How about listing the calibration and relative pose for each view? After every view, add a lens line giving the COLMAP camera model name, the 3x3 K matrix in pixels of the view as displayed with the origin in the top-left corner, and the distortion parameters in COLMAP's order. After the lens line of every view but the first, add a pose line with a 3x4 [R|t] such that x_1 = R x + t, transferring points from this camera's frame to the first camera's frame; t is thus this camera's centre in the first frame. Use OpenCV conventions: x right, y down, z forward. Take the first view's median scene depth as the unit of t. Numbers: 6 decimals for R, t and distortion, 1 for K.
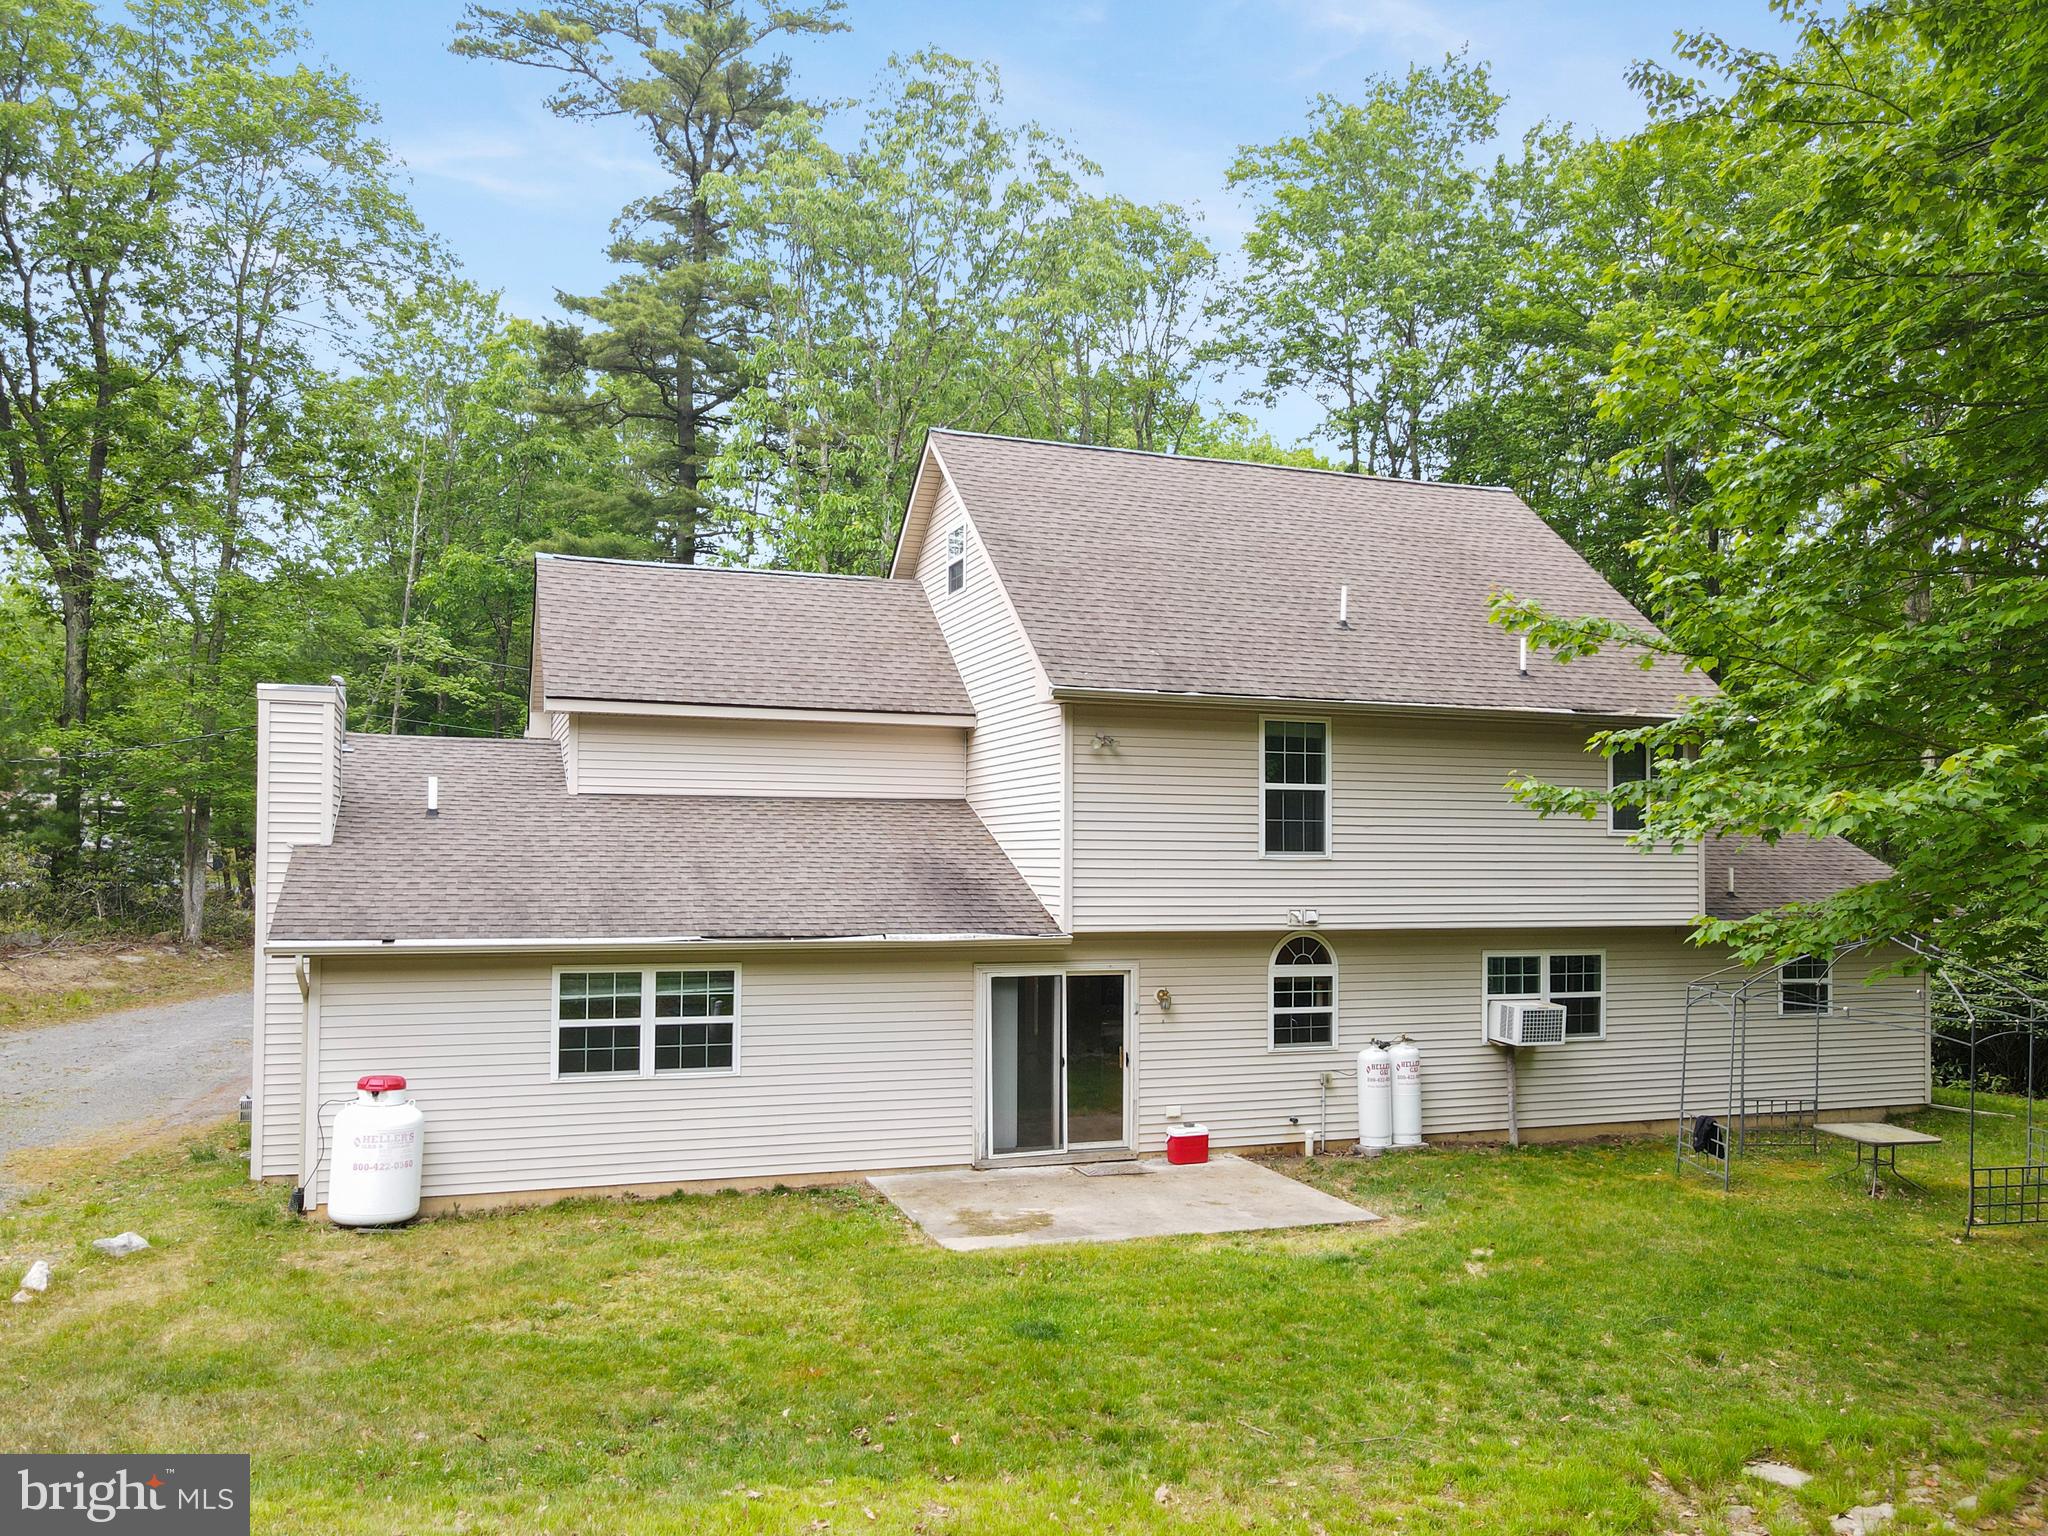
lens RADIAL K [[1535.9, 0, 1005.7], [0, 1535.9, 733.9], [0, 0, 1]] dist [0.003829, 0.031457]
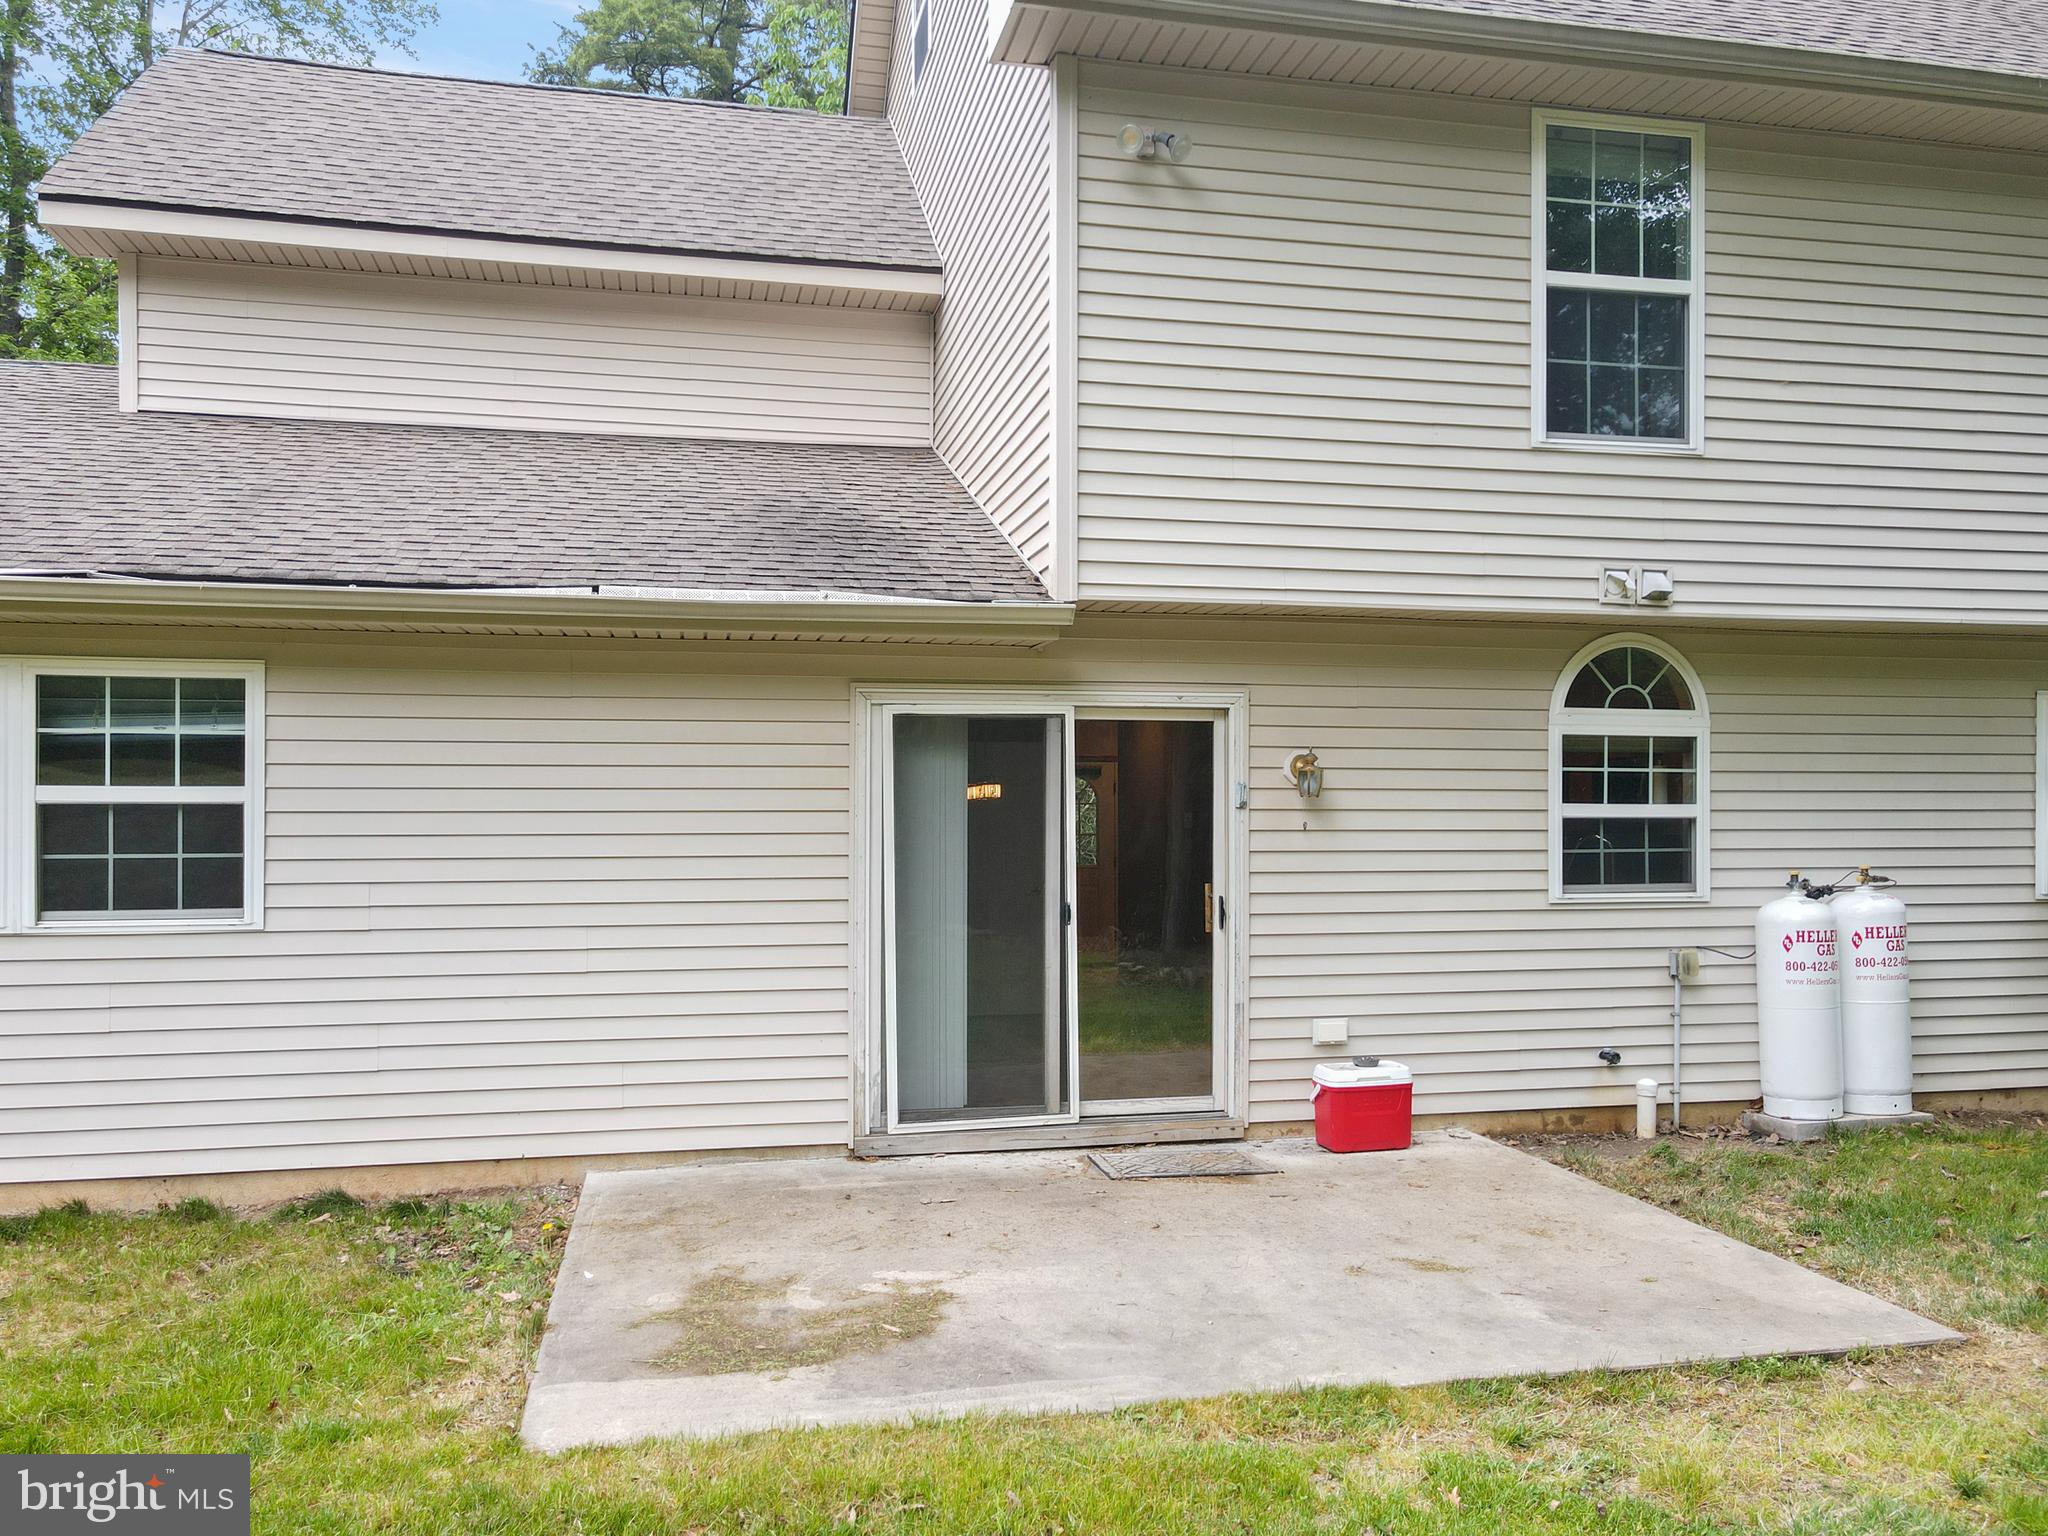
lens RADIAL K [[1540.4, 0, 1024.0], [0, 1540.4, 768.0], [0, 0, 1]] dist [0.012785, 0.003079]
pose [[0.993098, -0.012954, -0.116571, 0.076334], [0.017705, 0.999051, 0.039806, 0.155060], [0.115945, -0.041595, 0.992384, 0.569962]]
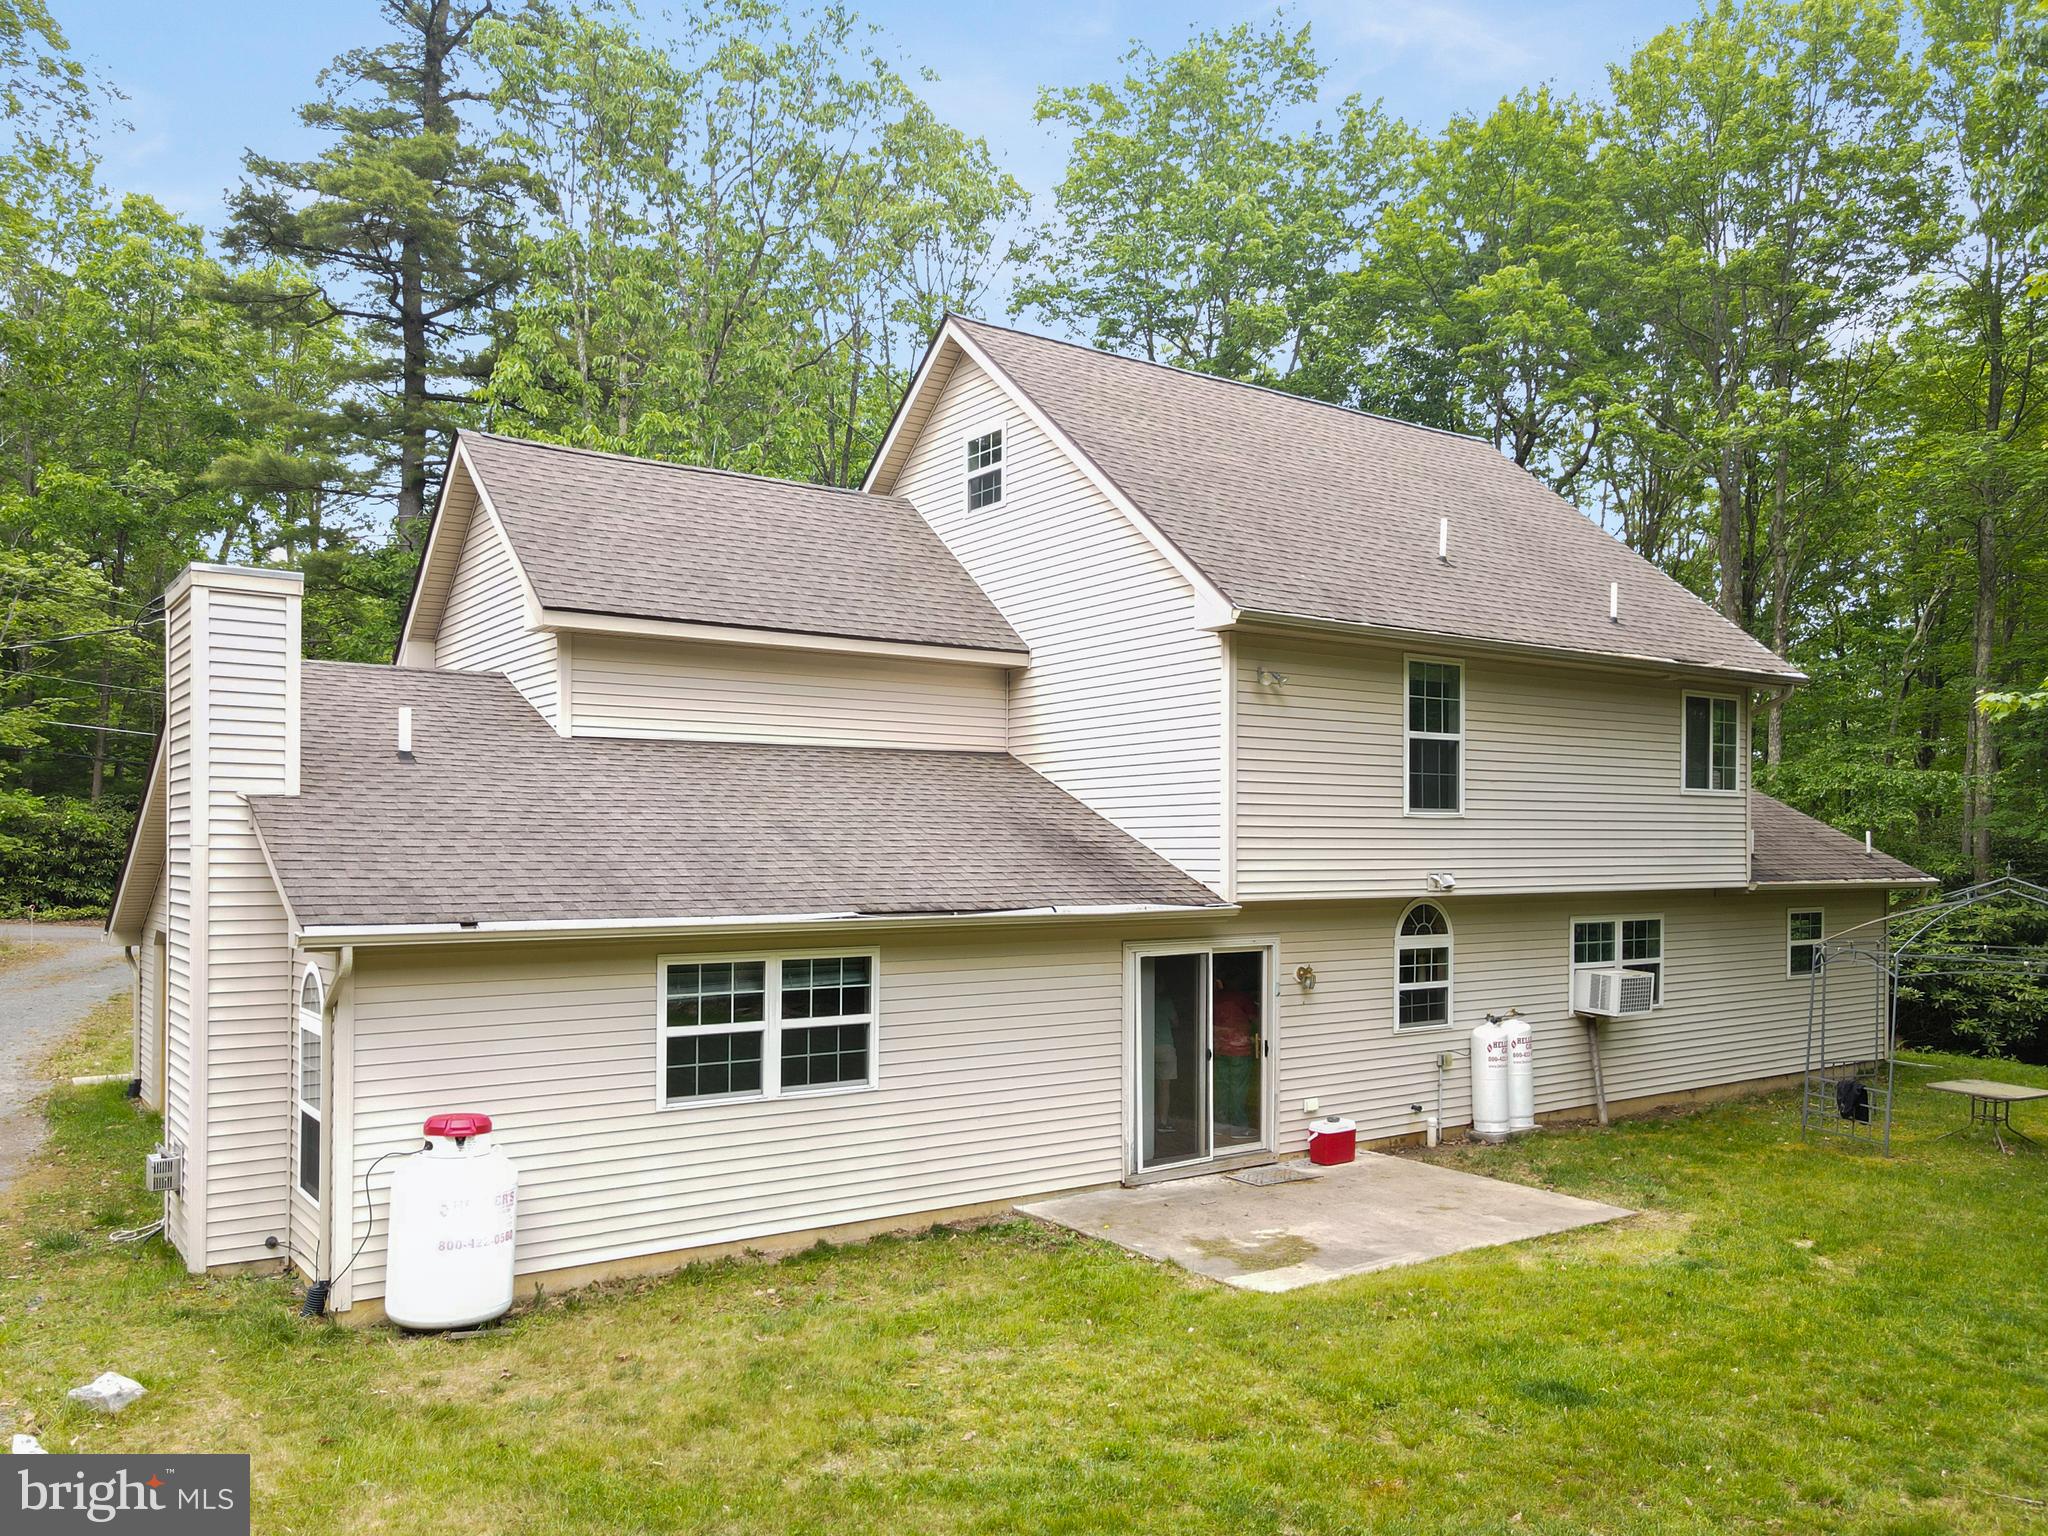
lens RADIAL K [[1540.4, 0, 1024.0], [0, 1540.4, 768.0], [0, 0, 1]] dist [0.012785, 0.003079]
pose [[0.961164, 0.006461, 0.275901, -0.298223], [-0.013938, 0.999587, 0.025150, 0.034953], [-0.275625, -0.028019, 0.960857, 0.212543]]
